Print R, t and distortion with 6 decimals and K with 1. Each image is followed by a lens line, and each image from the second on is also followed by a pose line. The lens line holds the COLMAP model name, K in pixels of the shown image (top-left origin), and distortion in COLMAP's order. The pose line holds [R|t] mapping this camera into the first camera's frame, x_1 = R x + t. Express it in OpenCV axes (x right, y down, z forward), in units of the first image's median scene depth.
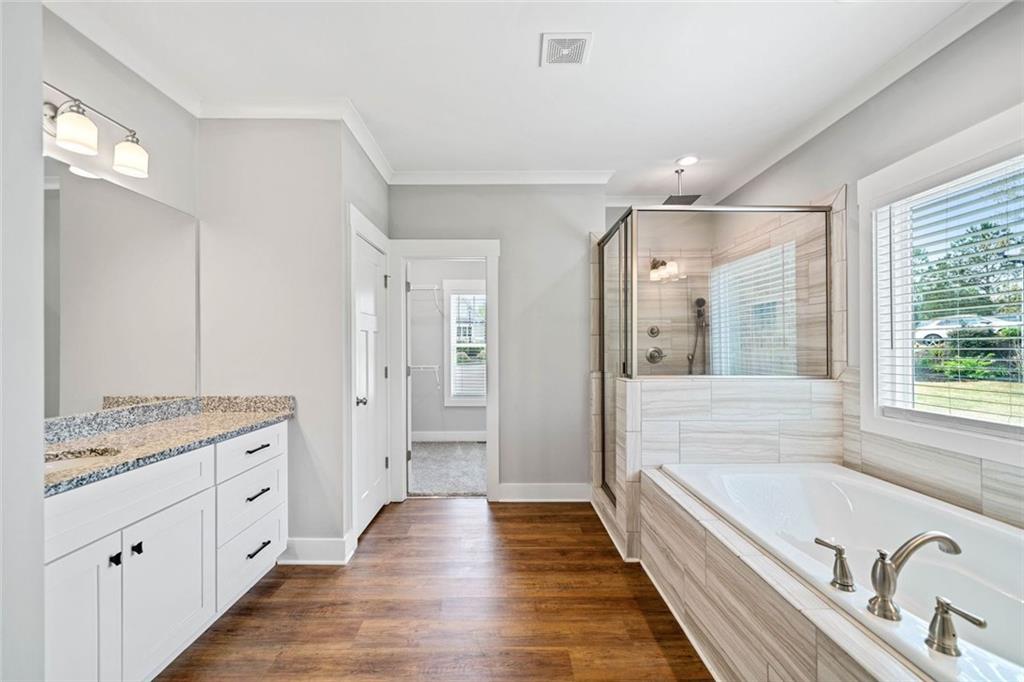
lens RADIAL K [[419.7, 0, 506.9], [0, 419.7, 347.0], [0, 0, 1]] dist [-0.000296, 0.000110]
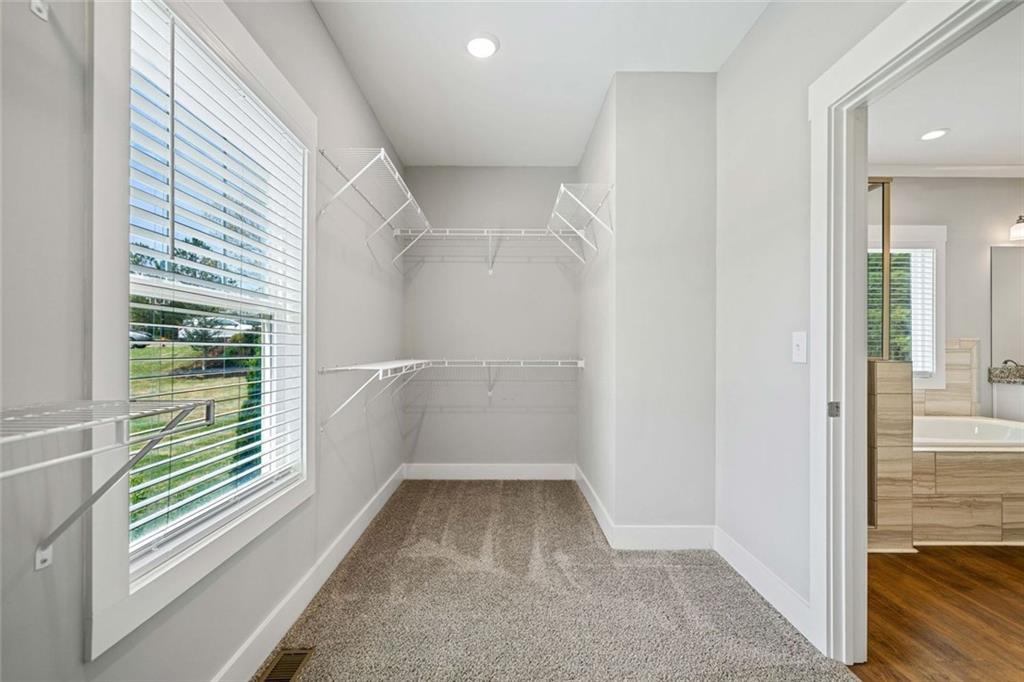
lens RADIAL K [[430.5, 0, 508.9], [0, 430.5, 344.5], [0, 0, 1]] dist [0.000600, 0.000232]
pose [[0.004398, 0.010797, 0.999932, -0.699022], [-0.005718, 0.999926, -0.010771, 0.057800], [-0.999974, -0.005670, 0.004459, 1.914274]]
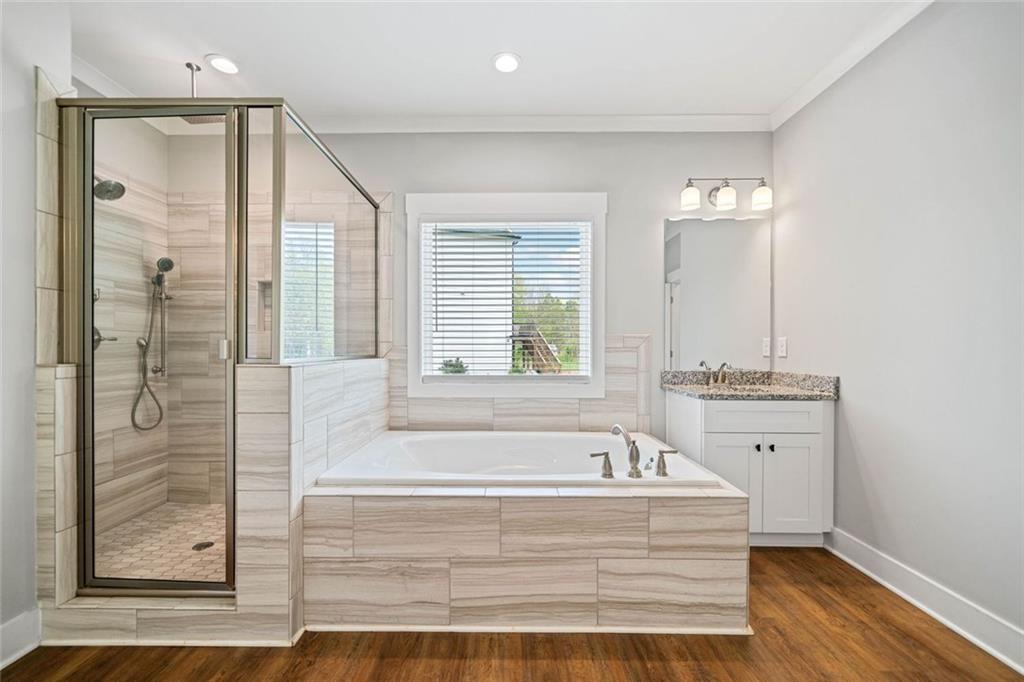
lens RADIAL K [[419.7, 0, 506.9], [0, 419.7, 347.0], [0, 0, 1]] dist [-0.000296, 0.000110]
pose [[0.018530, 0.004803, 0.999817, -0.360190], [-0.002792, 0.999985, -0.004752, 0.052970], [-0.999824, -0.002703, 0.018543, 0.655964]]
